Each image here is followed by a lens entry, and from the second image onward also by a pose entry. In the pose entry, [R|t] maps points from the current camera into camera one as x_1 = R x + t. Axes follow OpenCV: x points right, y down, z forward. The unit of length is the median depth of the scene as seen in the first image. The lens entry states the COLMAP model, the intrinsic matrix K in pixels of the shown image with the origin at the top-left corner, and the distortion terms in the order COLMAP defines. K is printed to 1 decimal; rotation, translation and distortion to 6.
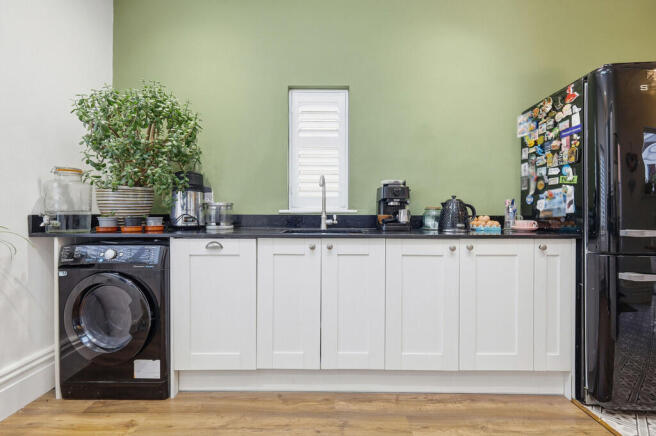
lens RADIAL K [[273.5, 0, 328.7], [0, 273.5, 217.4], [0, 0, 1]] dist [0.002757, 0.000383]
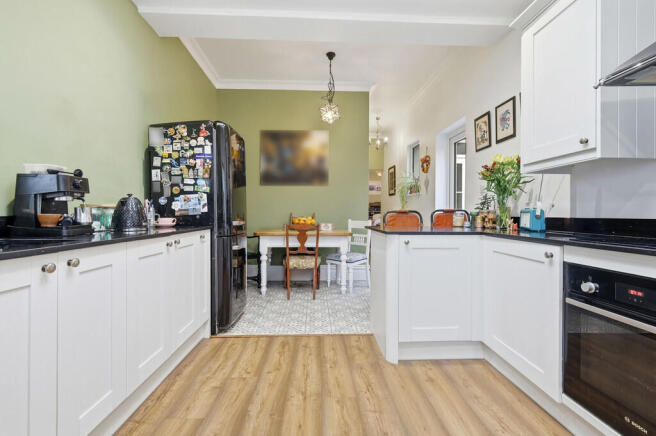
lens RADIAL K [[285.5, 0, 329.5], [0, 285.5, 215.1], [0, 0, 1]] dist [0.004440, 0.000313]
pose [[-0.032033, -0.009634, 0.999440, -0.637786], [0.017883, 0.999788, 0.010211, -0.002950], [-0.999327, 0.018200, -0.031854, 0.364628]]
